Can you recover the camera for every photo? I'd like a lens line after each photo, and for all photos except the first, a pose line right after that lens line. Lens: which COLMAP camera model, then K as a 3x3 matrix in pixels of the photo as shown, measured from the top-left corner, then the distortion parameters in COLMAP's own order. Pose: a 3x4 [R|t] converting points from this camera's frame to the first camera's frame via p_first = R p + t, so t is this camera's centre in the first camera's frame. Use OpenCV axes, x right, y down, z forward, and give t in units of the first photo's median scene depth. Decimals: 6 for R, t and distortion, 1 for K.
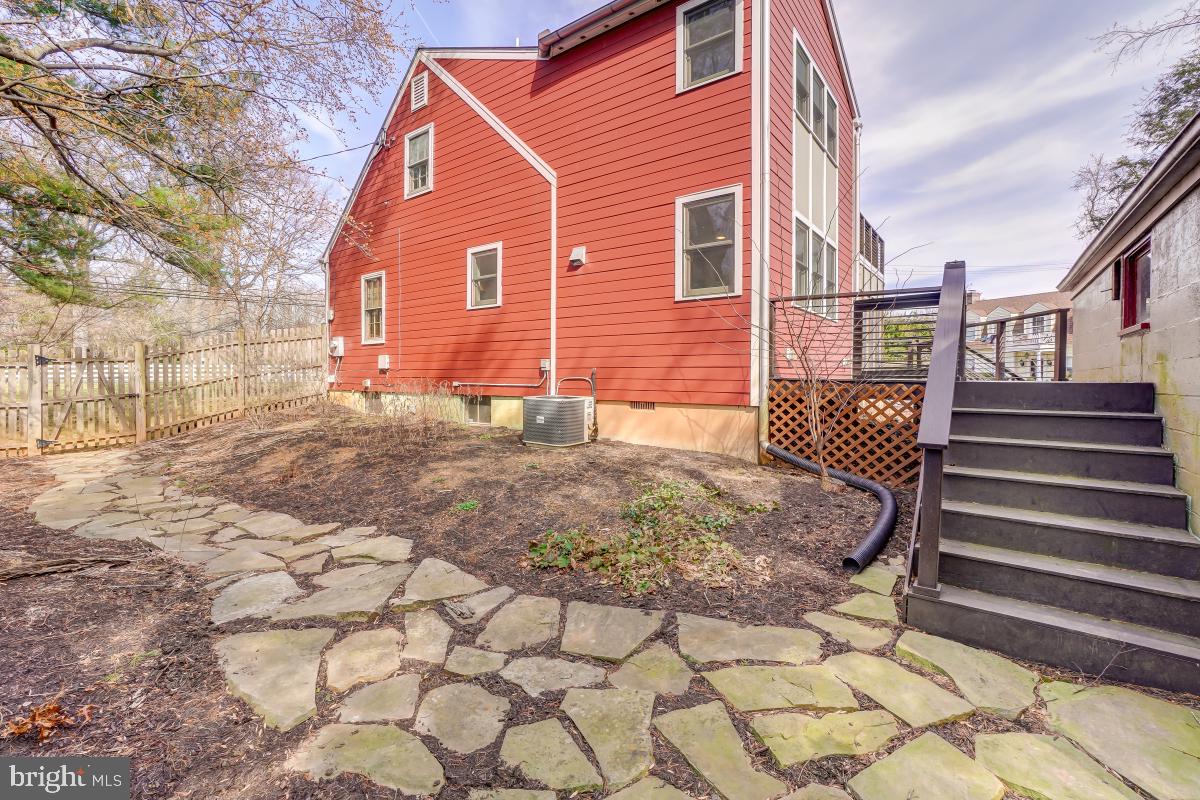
lens RADIAL K [[528.6, 0, 598.4], [0, 528.6, 393.8], [0, 0, 1]] dist [-0.013203, 0.000089]
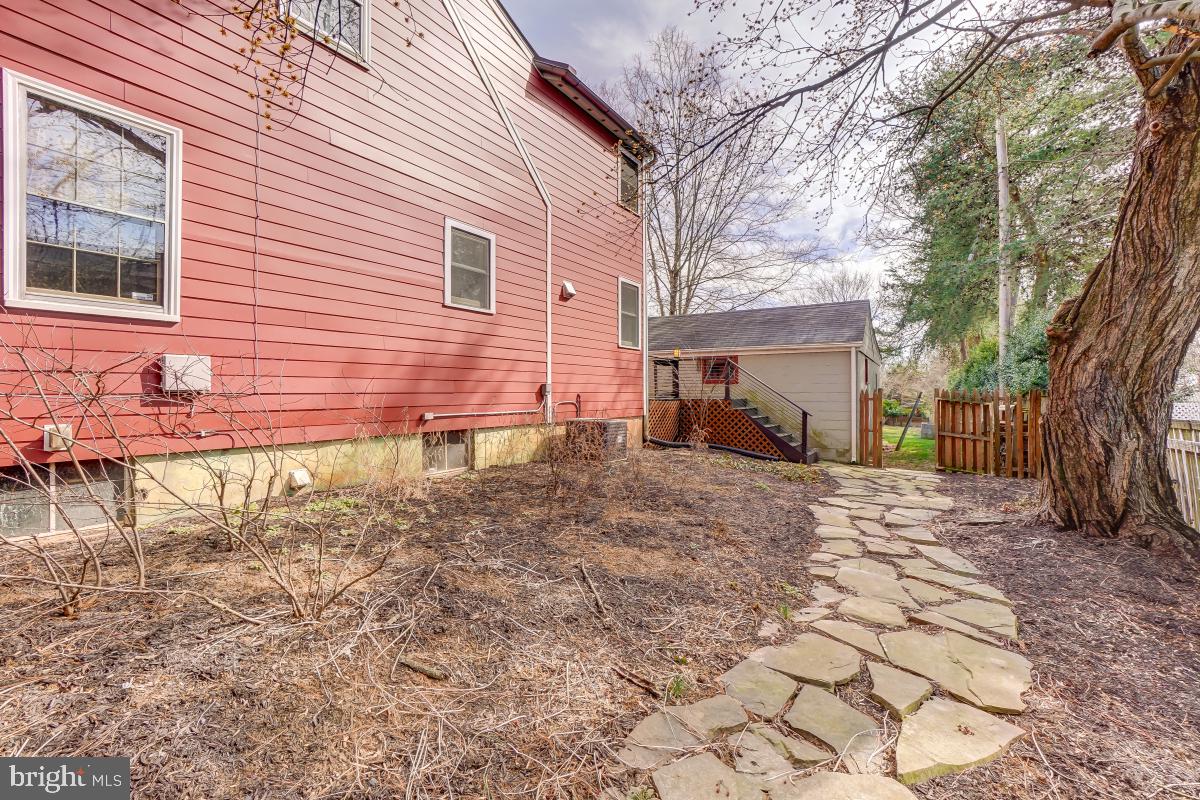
lens RADIAL K [[528.6, 0, 598.4], [0, 528.6, 393.8], [0, 0, 1]] dist [-0.013203, 0.000089]
pose [[-0.085685, -0.017761, 0.996164, -0.980593], [0.017480, 0.999660, 0.019327, -0.058639], [-0.996169, 0.019069, -0.085345, 0.903011]]
